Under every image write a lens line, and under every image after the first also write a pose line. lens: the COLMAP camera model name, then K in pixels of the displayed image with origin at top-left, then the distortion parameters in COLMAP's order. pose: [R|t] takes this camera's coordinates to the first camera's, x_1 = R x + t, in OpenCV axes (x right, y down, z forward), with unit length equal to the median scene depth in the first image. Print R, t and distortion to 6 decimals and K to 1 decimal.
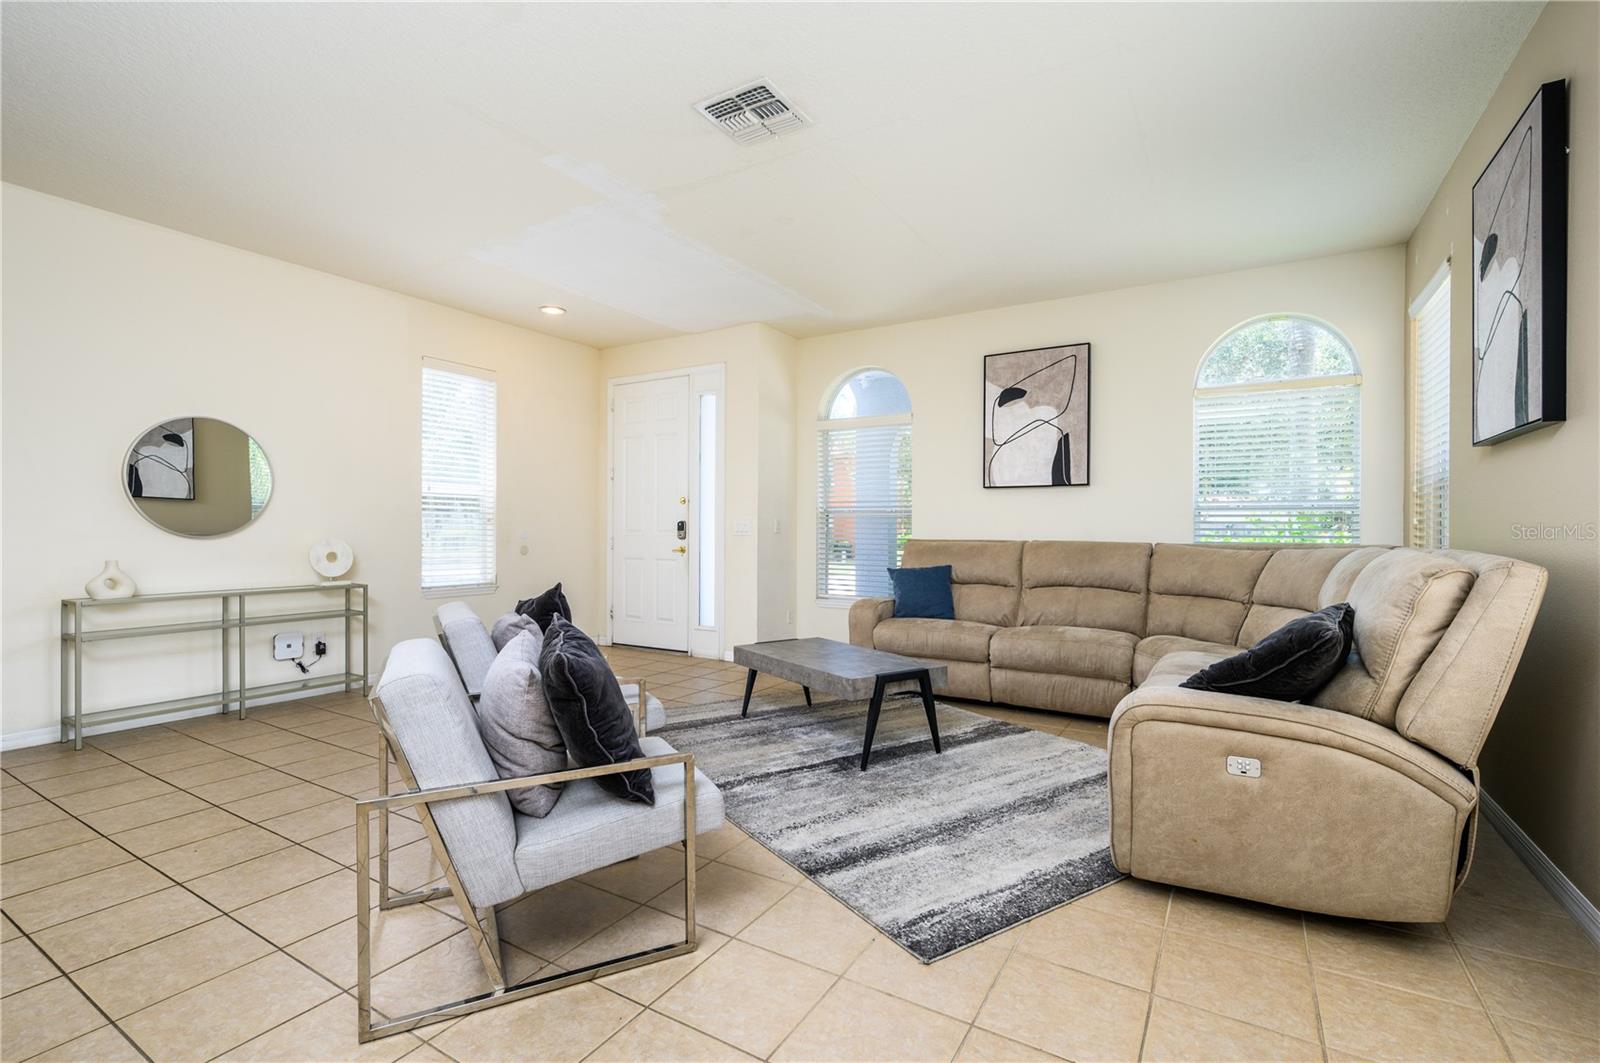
lens RADIAL K [[720.6, 0, 802.5], [0, 720.6, 531.5], [0, 0, 1]] dist [0.000849, 0.000005]
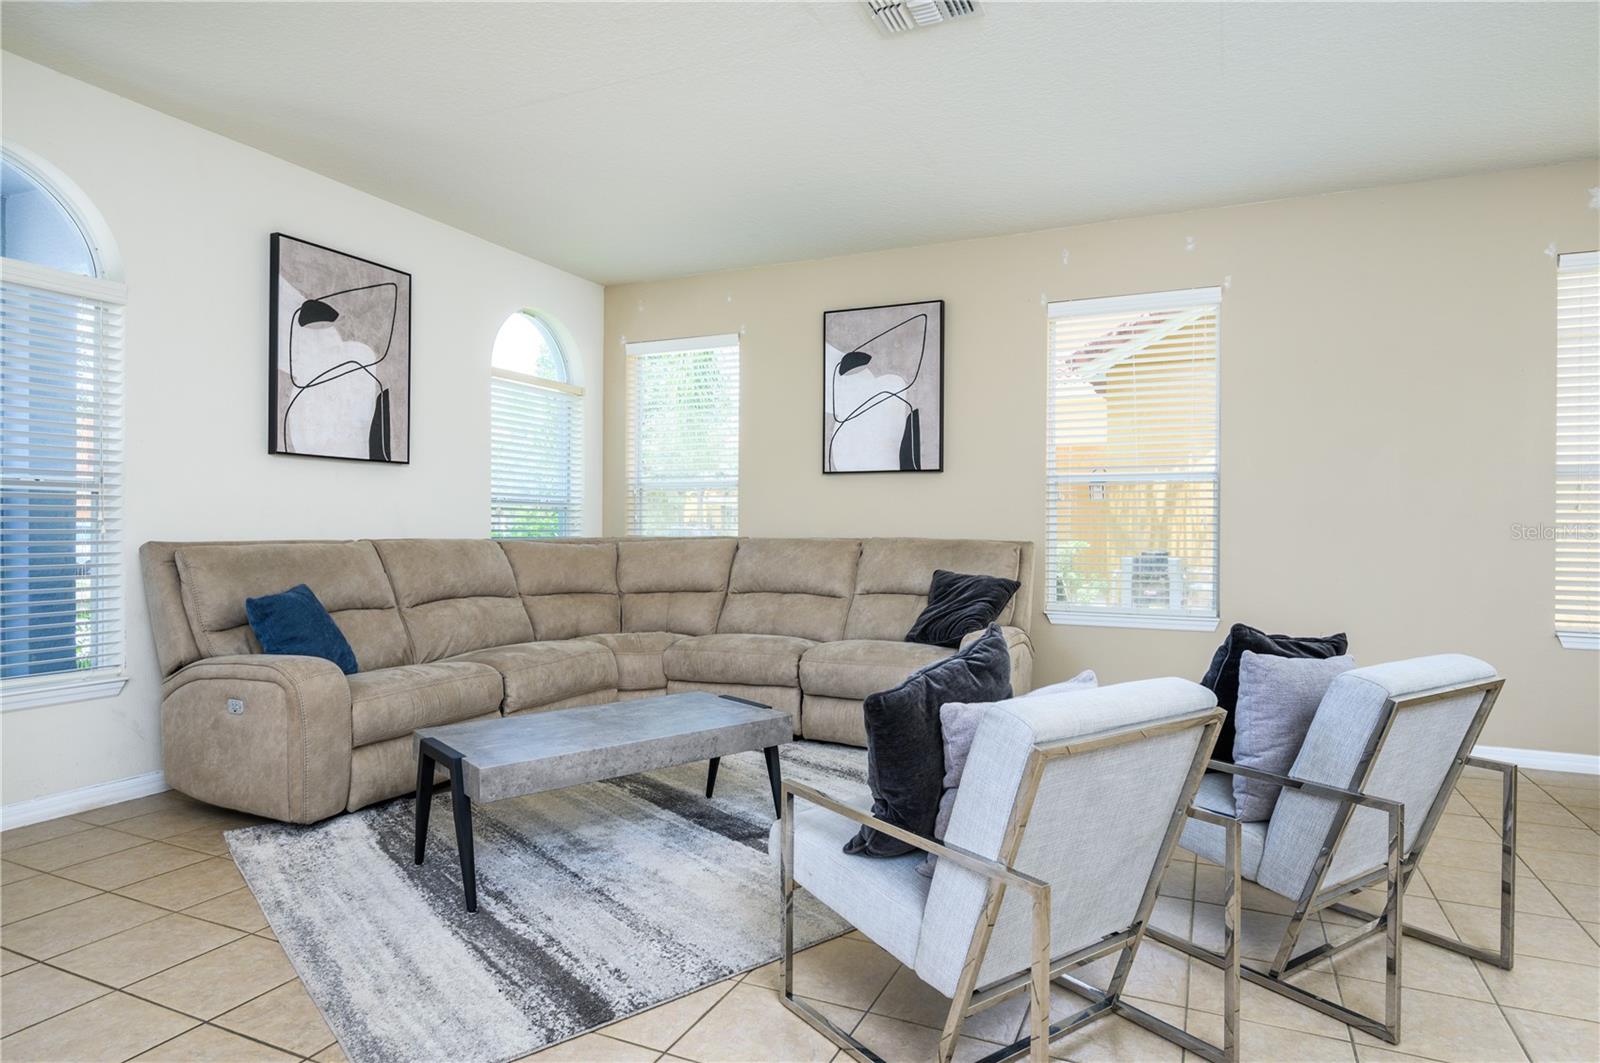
lens RADIAL K [[908.9, 0, 801.5], [0, 908.9, 529.6], [0, 0, 1]] dist [-0.005712, 0.001316]
pose [[-0.114535, -0.008166, 0.993386, -0.577935], [-0.003953, 0.999962, 0.007765, -0.005081], [-0.993411, -0.003038, -0.114562, 0.689363]]
